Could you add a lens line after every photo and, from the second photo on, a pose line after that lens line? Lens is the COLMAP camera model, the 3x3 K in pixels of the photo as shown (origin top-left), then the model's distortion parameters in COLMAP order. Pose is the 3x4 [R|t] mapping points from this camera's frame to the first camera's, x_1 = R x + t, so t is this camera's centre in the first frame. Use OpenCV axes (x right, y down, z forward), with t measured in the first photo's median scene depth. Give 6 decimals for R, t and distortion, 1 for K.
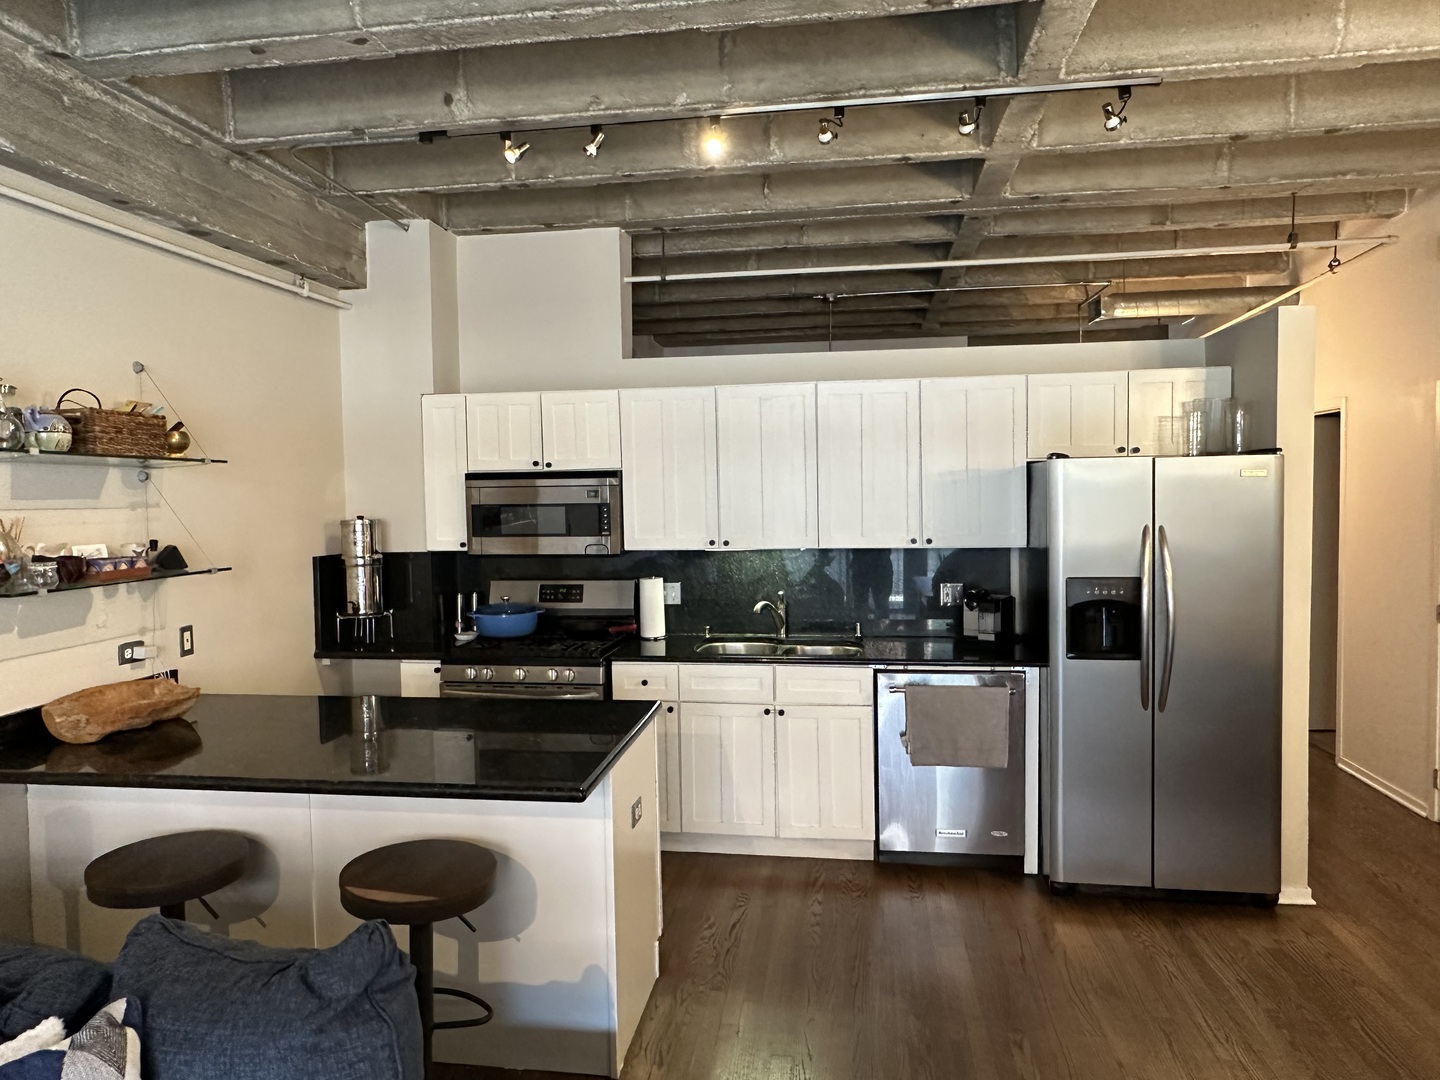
lens RADIAL K [[937.2, 0, 720.0], [0, 937.2, 540.0], [0, 0, 1]] dist [-0.005269, 0.005526]
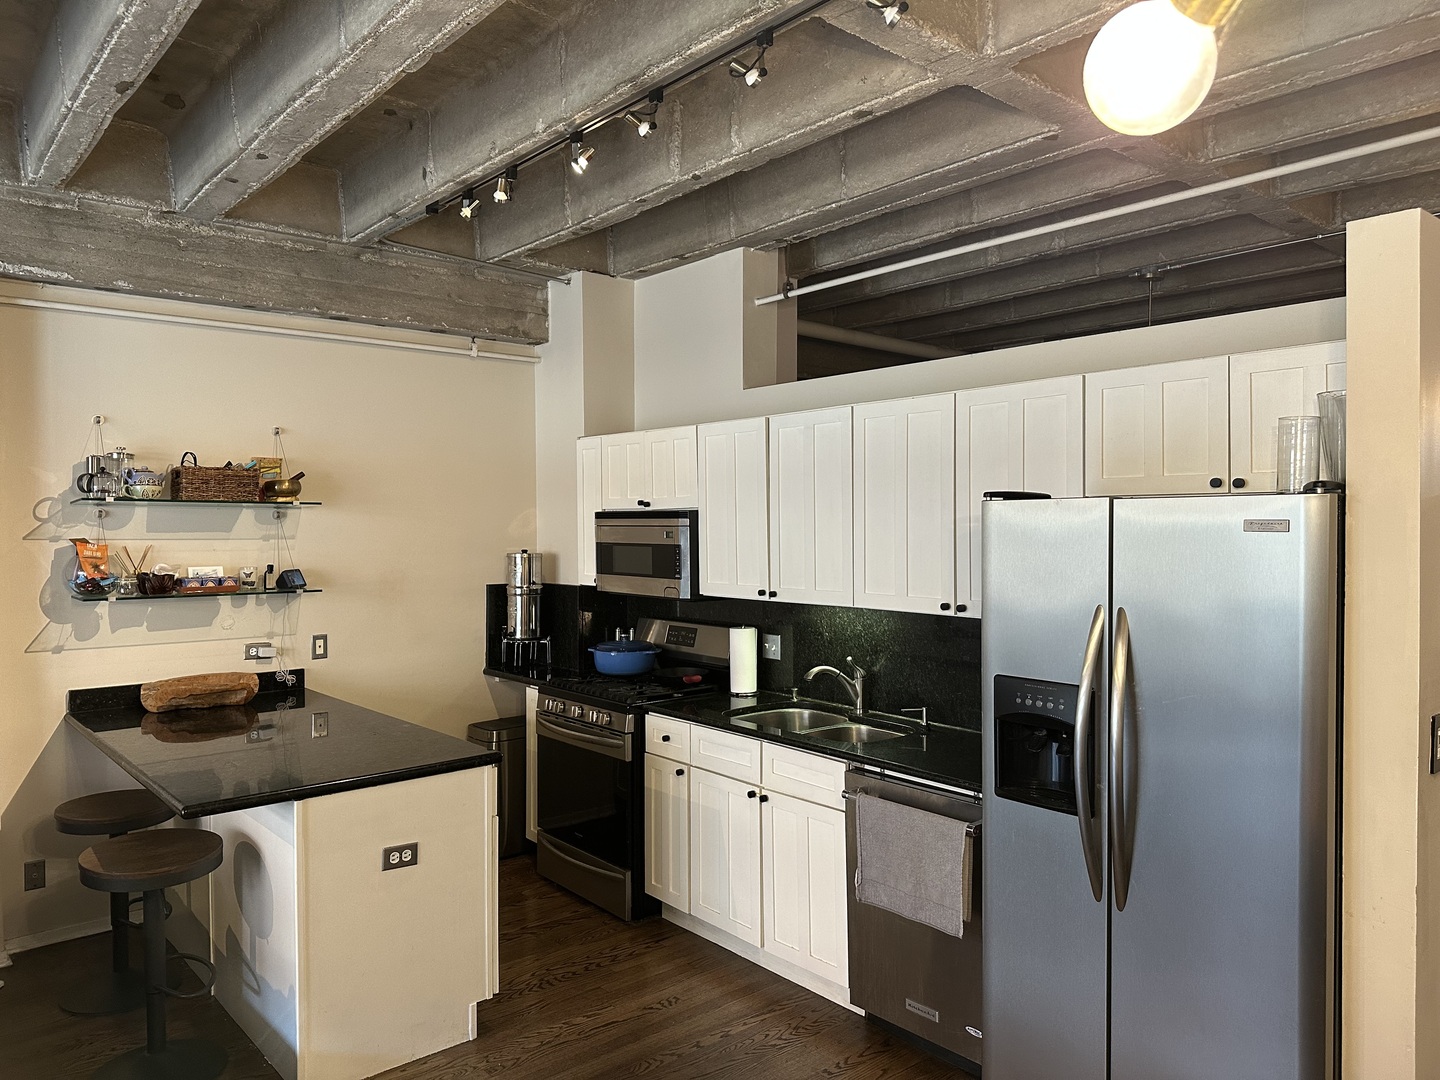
lens RADIAL K [[1009.2, 0, 725.2], [0, 1009.2, 547.5], [0, 0, 1]] dist [0.094755, -0.136150]
pose [[0.758135, 0.029942, -0.651410, 0.619570], [-0.044909, 0.998971, -0.006350, -0.034263], [0.650550, 0.034069, 0.758699, 0.271250]]
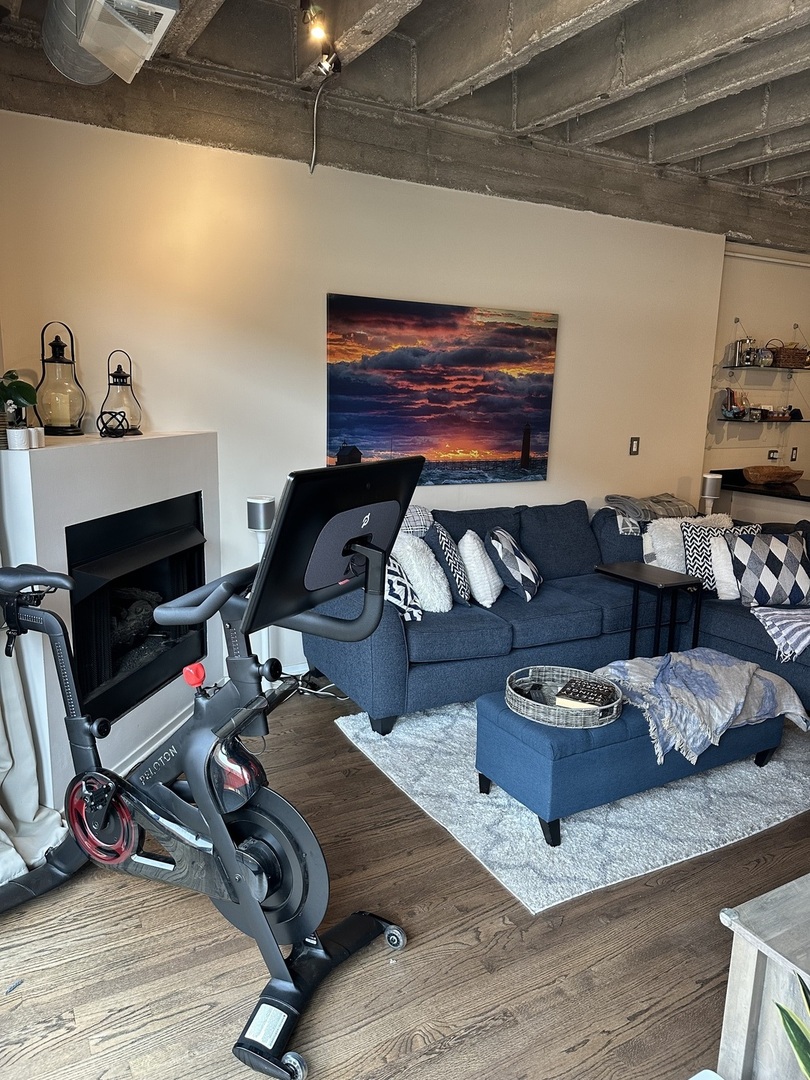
lens RADIAL K [[756.9, 0, 404.7], [0, 756.9, 523.1], [0, 0, 1]] dist [0.094755, -0.136150]
pose [[0.609083, 0.177115, -0.773077, 0.237289], [-0.077968, 0.983396, 0.163872, 0.037310], [0.789265, -0.039536, 0.612779, -0.679505]]
